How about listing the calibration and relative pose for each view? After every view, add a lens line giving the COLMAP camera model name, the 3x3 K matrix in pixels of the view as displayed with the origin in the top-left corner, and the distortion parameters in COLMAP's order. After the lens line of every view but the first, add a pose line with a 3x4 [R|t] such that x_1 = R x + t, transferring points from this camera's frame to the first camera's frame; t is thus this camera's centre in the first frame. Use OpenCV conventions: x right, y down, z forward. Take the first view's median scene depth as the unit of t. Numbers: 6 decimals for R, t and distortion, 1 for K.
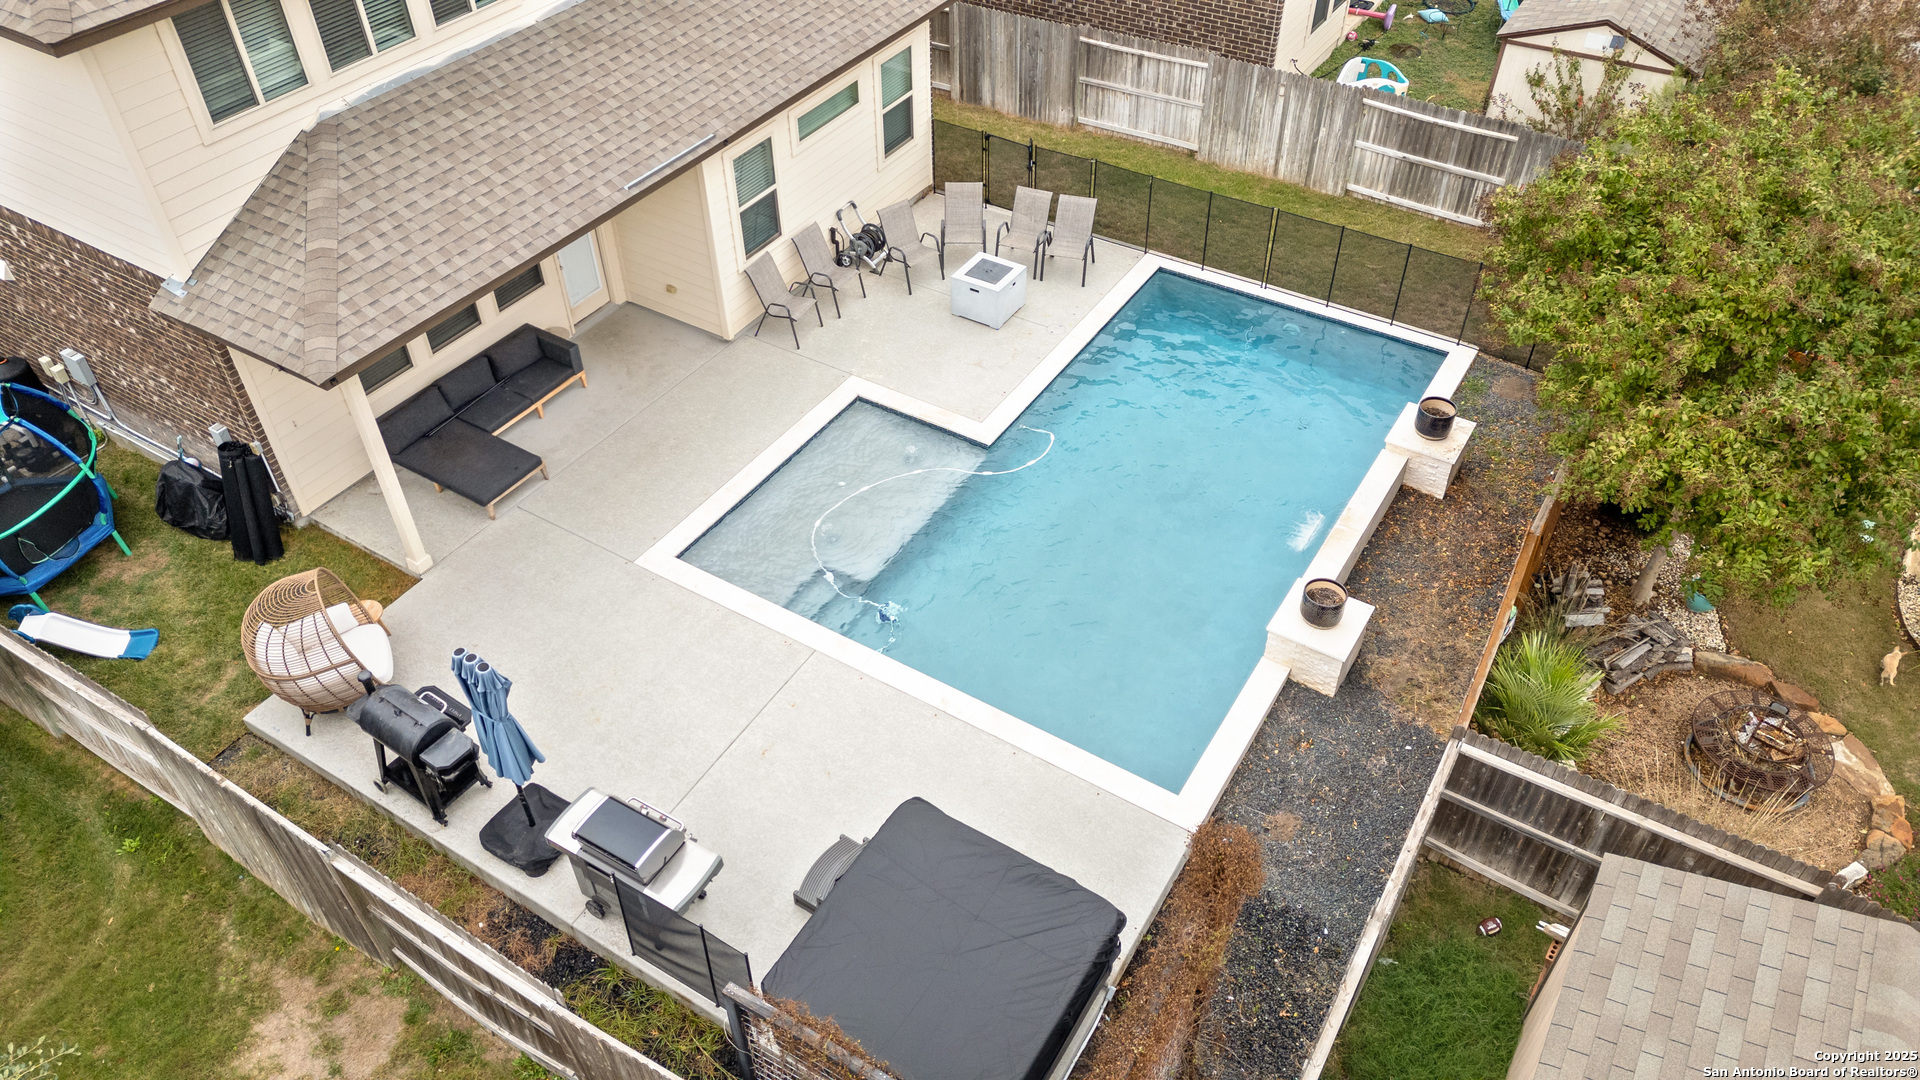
lens RADIAL K [[1335.0, 0, 960.0], [0, 1335.0, 540.0], [0, 0, 1]] dist [0.079054, -0.078907]
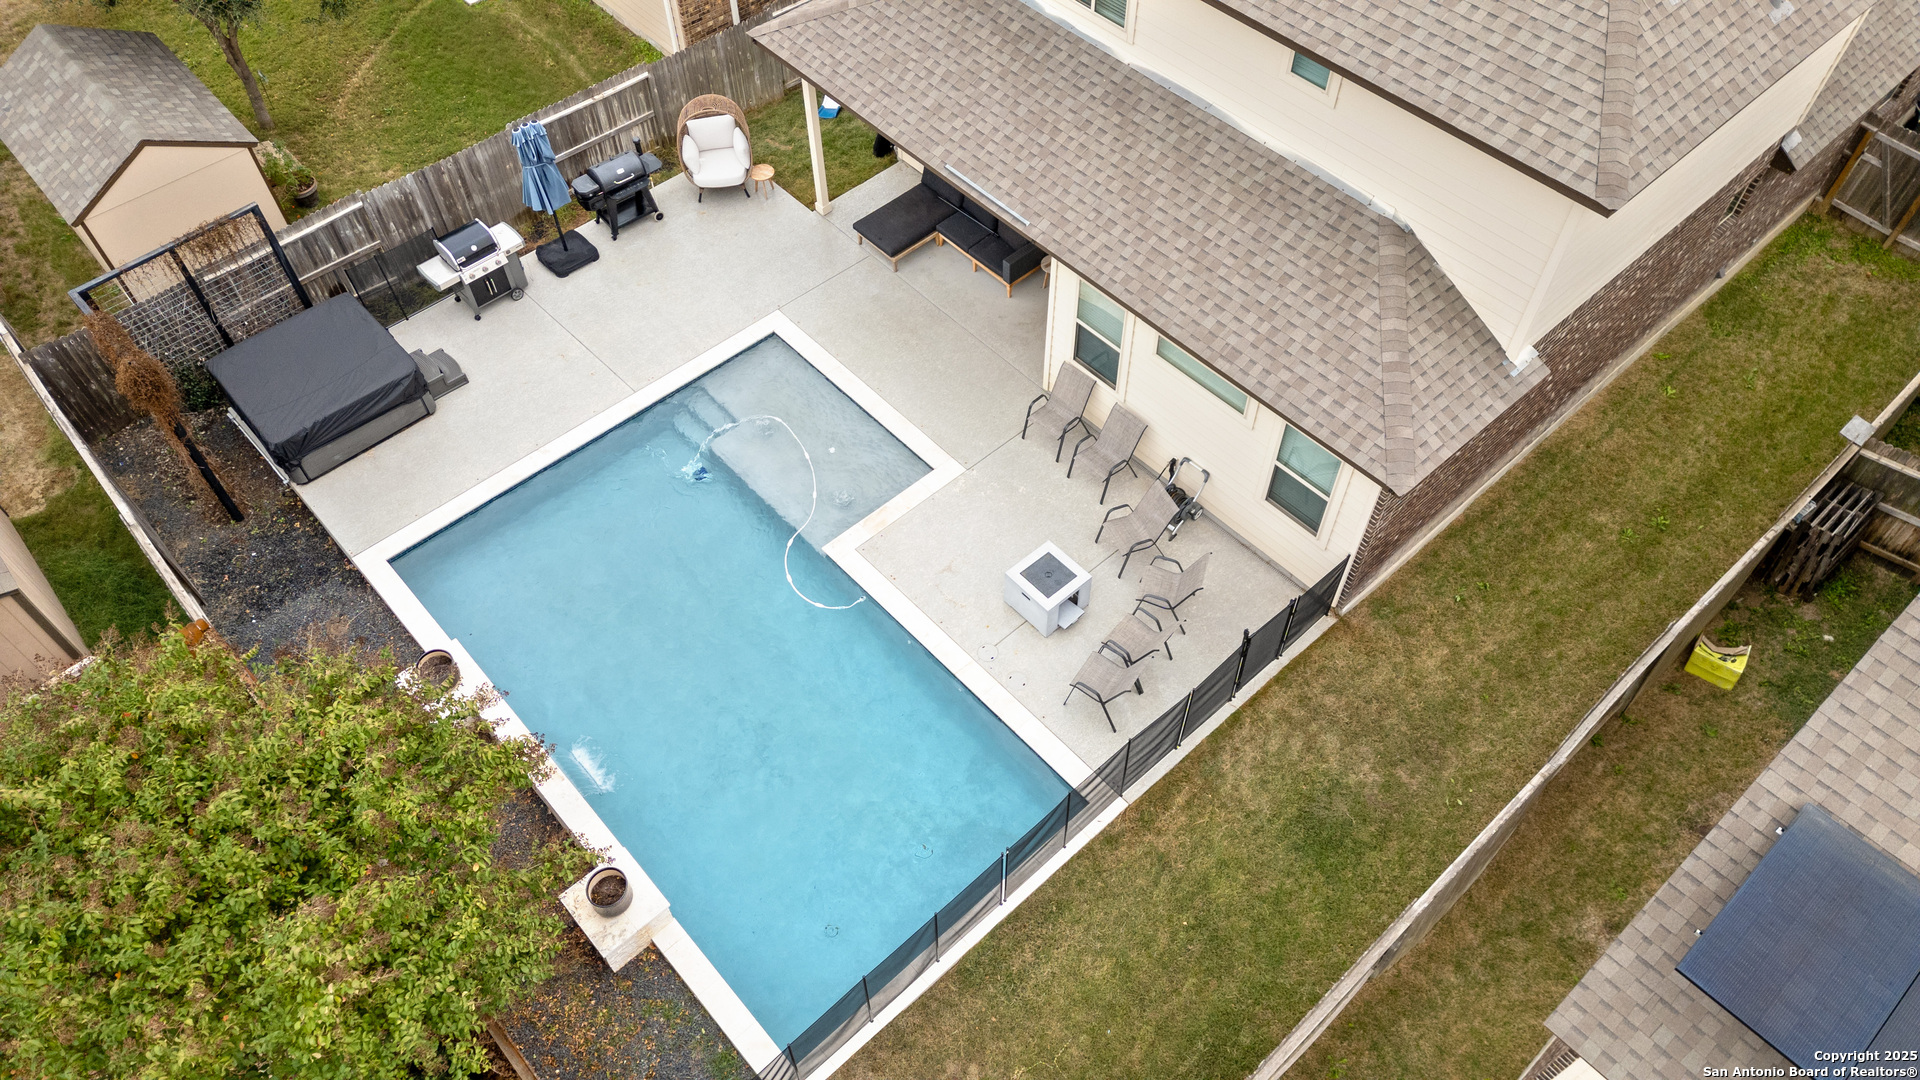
lens RADIAL K [[1335.0, 0, 960.0], [0, 1335.0, 540.0], [0, 0, 1]] dist [0.079054, -0.078907]
pose [[-0.280775, 0.770828, -0.571830, 0.618671], [-0.637901, 0.295284, 0.711259, -0.938730], [0.717111, 0.564475, 0.408803, 0.680961]]
